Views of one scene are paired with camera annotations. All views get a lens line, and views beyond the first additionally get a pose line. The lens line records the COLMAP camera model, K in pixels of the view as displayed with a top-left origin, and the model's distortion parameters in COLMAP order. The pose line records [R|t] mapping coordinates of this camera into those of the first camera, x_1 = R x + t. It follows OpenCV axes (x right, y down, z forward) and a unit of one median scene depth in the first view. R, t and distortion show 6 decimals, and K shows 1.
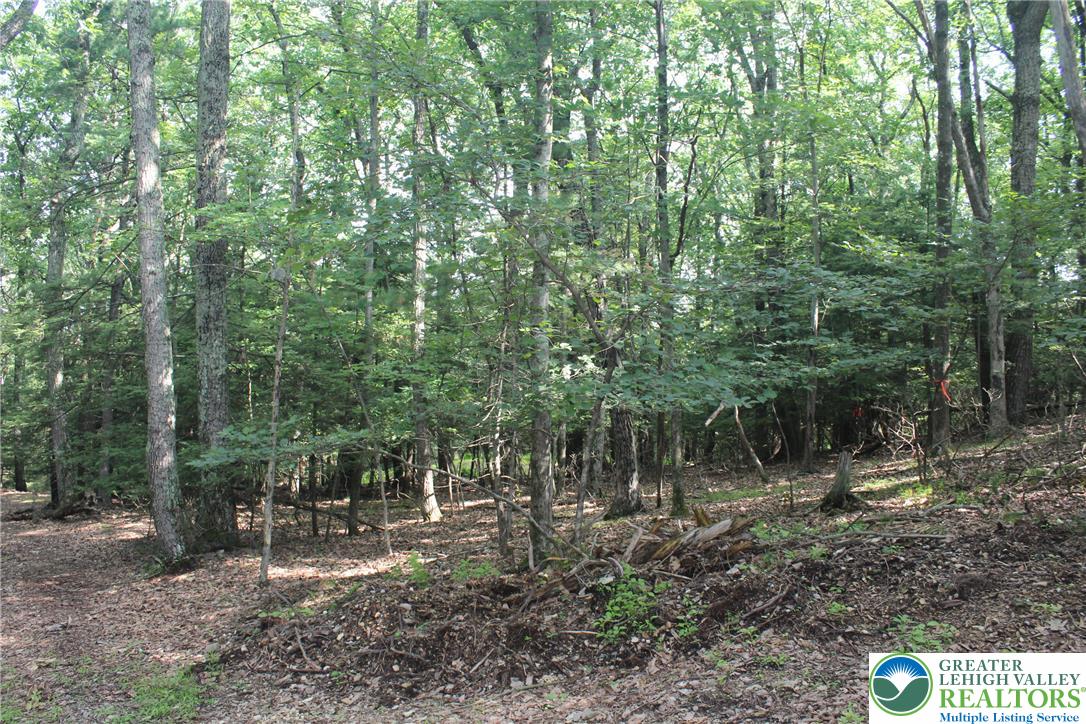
lens RADIAL K [[885.0, 0, 543.6], [0, 885.0, 374.2], [0, 0, 1]] dist [-0.146652, 0.128874]
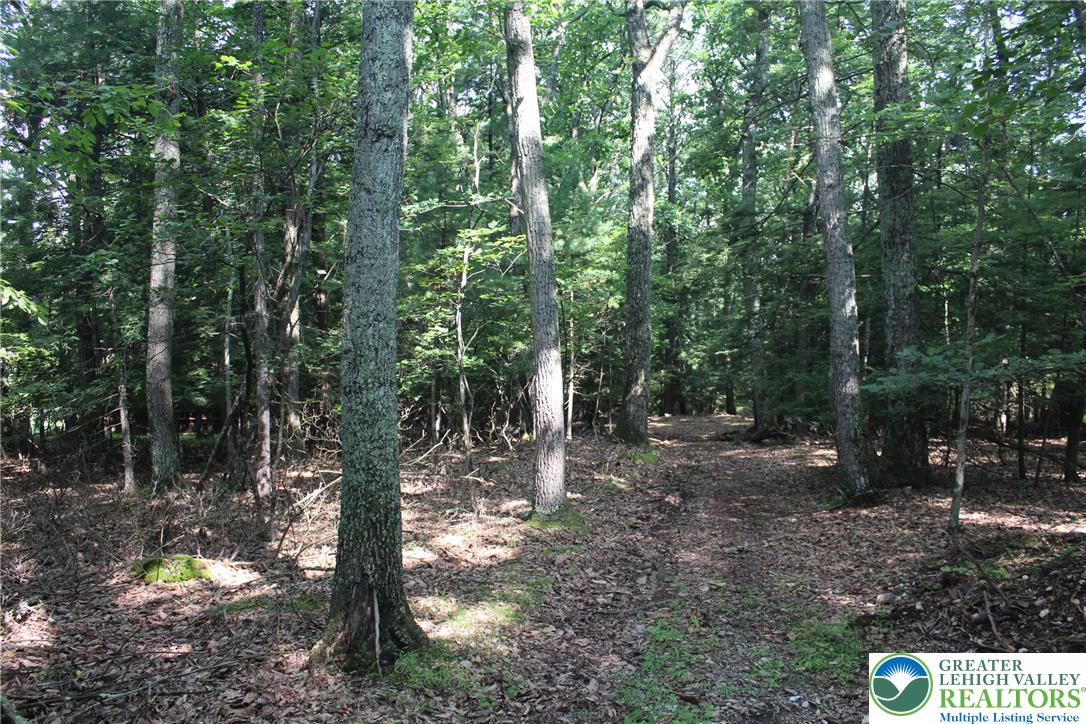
lens RADIAL K [[885.0, 0, 543.6], [0, 885.0, 374.2], [0, 0, 1]] dist [-0.146652, 0.128874]
pose [[0.716651, 0.019355, -0.697163, -0.020529], [0.035863, 0.997270, 0.064552, 0.016512], [0.696509, -0.071263, 0.714001, 0.115847]]
